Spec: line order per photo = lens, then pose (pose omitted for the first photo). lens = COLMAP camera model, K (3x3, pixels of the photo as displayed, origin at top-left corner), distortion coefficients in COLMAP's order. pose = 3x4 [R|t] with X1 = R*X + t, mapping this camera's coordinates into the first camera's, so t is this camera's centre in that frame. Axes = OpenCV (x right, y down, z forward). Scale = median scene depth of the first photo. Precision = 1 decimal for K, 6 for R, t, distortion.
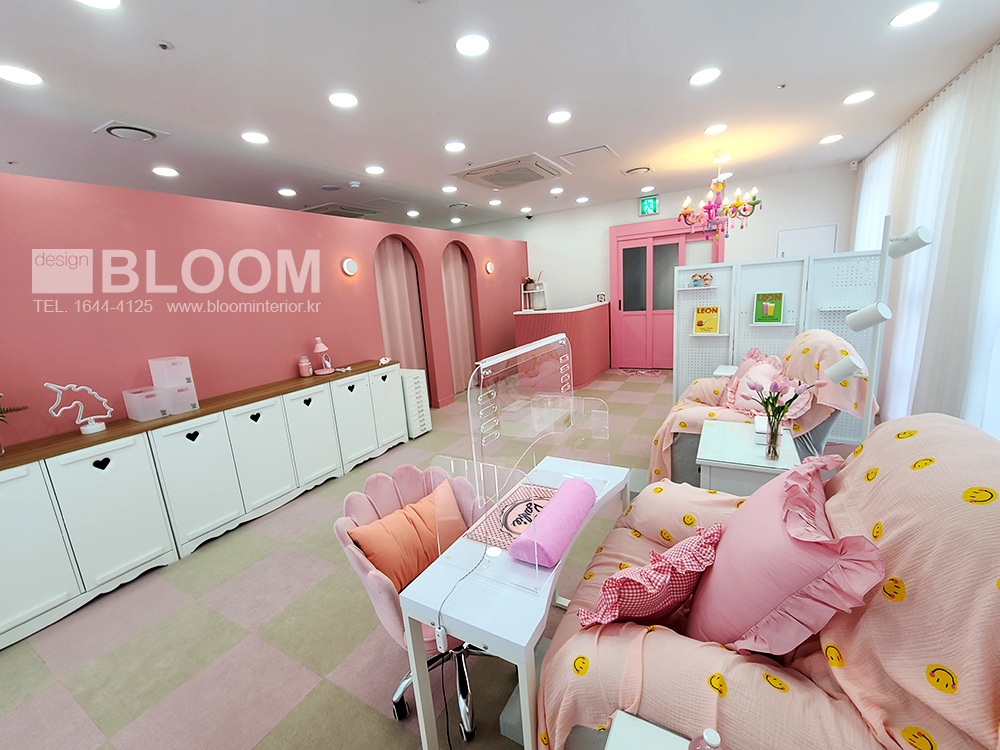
lens RADIAL K [[406.3, 0, 500.6], [0, 406.3, 376.8], [0, 0, 1]] dist [-0.003749, 0.000250]
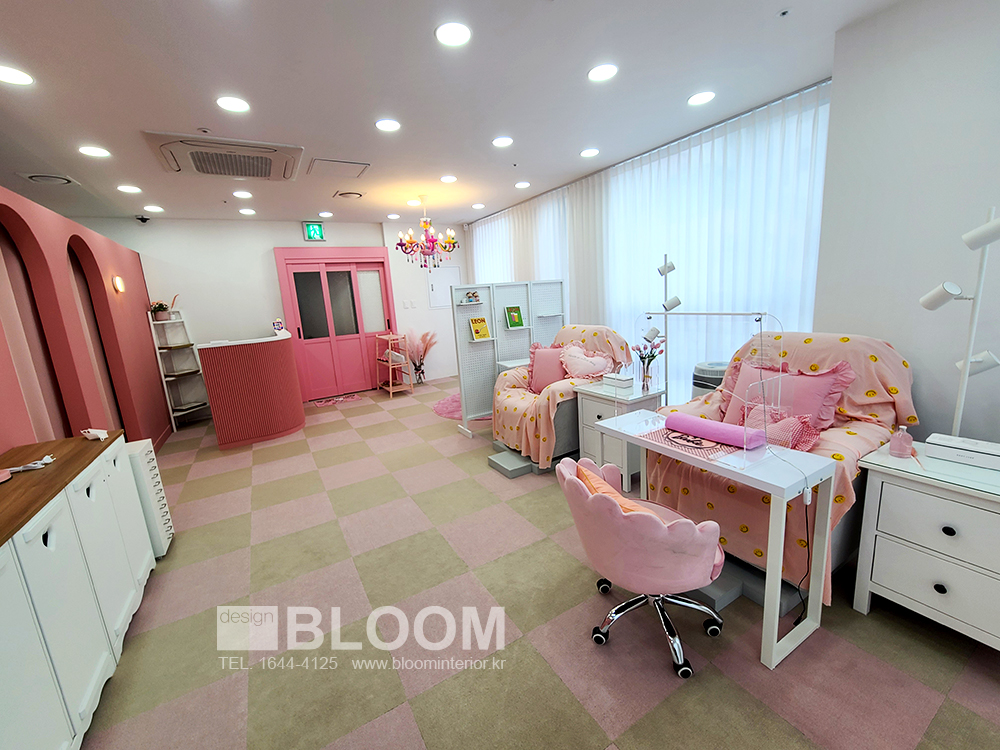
lens RADIAL K [[406.3, 0, 503.7], [0, 406.3, 375.7], [0, 0, 1]] dist [-0.003749, 0.000250]
pose [[0.512665, -0.133645, 0.848124, -0.288758], [0.213870, 0.976552, 0.024604, -0.006928], [-0.831525, 0.168774, 0.529227, 0.163174]]
